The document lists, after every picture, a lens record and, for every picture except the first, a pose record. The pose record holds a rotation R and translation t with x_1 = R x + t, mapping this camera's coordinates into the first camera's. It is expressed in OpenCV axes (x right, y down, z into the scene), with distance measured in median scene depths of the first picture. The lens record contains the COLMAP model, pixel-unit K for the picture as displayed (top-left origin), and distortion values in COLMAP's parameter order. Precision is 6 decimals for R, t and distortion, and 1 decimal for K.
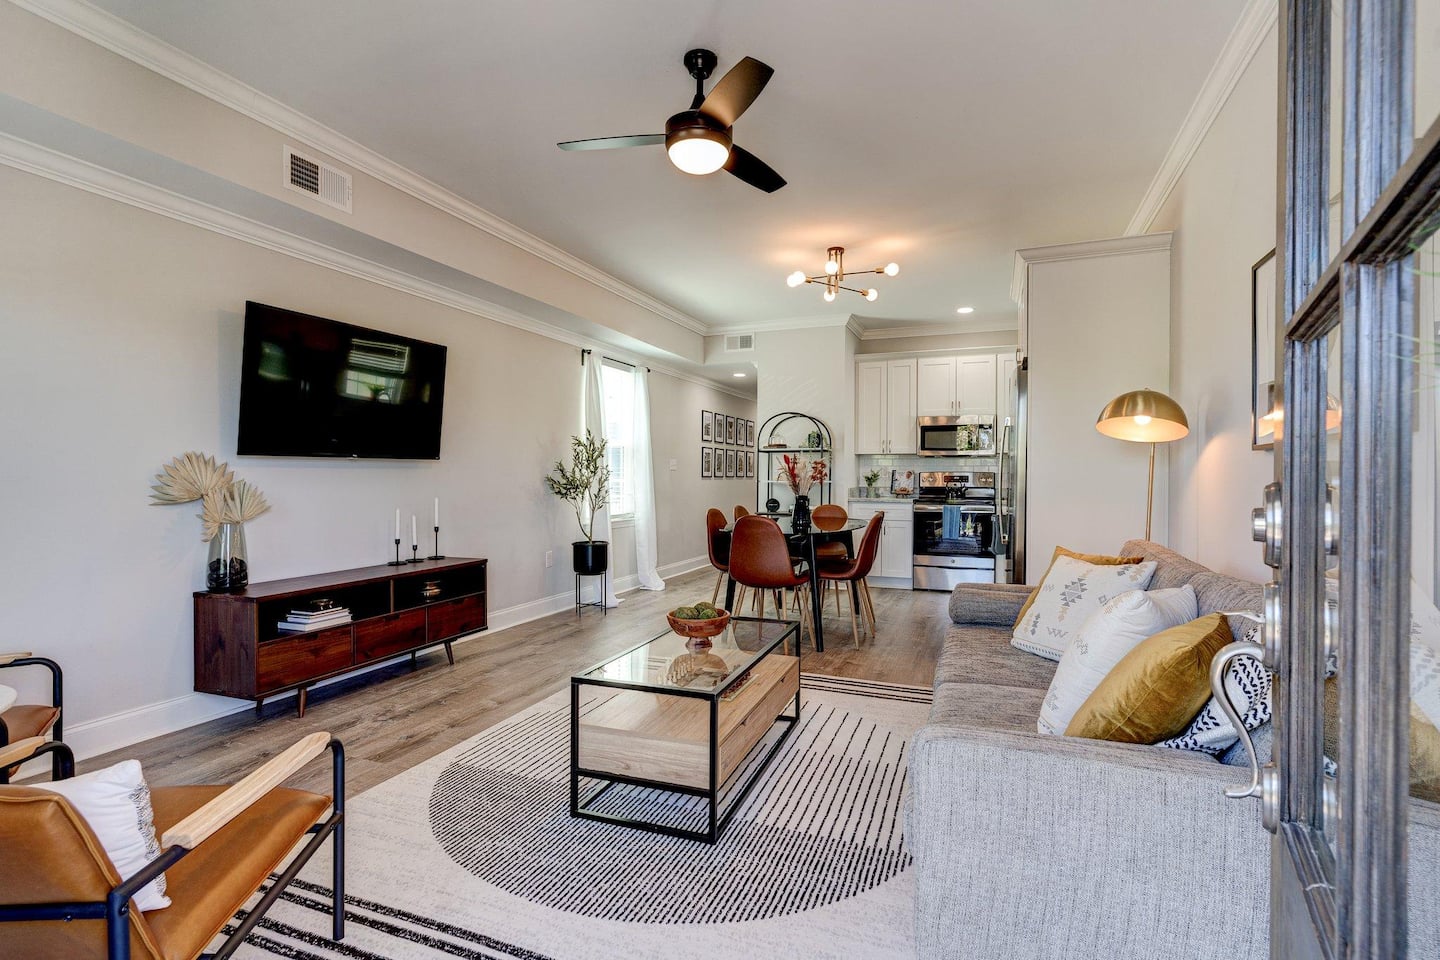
lens RADIAL K [[679.1, 0, 721.2], [0, 679.1, 475.6], [0, 0, 1]] dist [-0.000397, -0.000031]
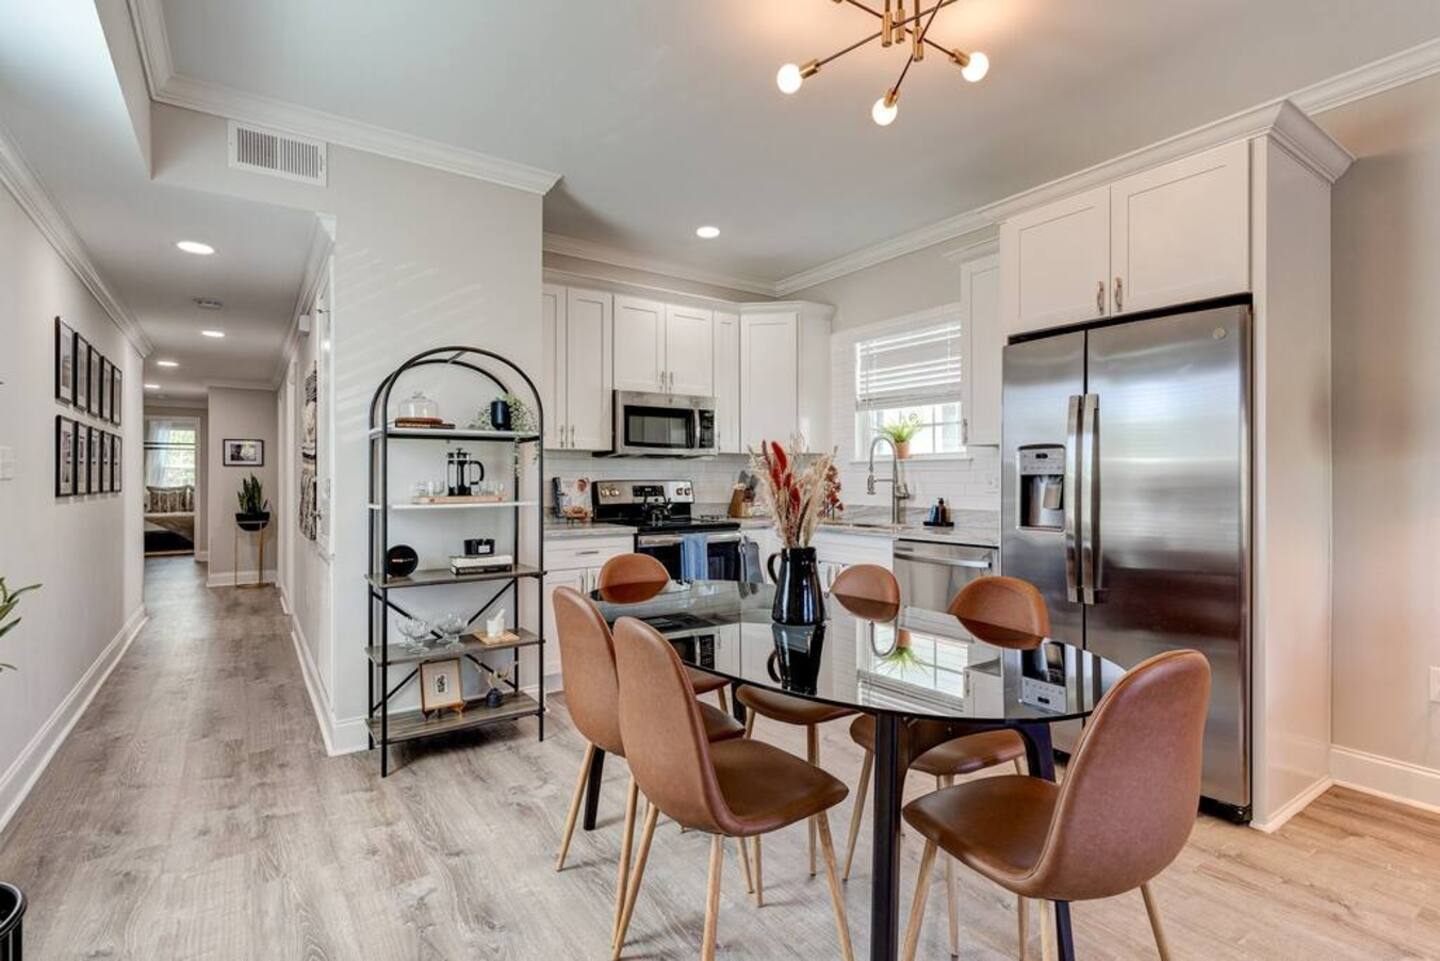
lens RADIAL K [[679.1, 0, 723.3], [0, 679.1, 475.0], [0, 0, 1]] dist [-0.000397, -0.000031]
pose [[0.555505, 0.001643, 0.831512, -0.159022], [0.003306, 0.999986, -0.004185, -0.007723], [-0.831507, 0.005074, 0.555492, 0.575755]]
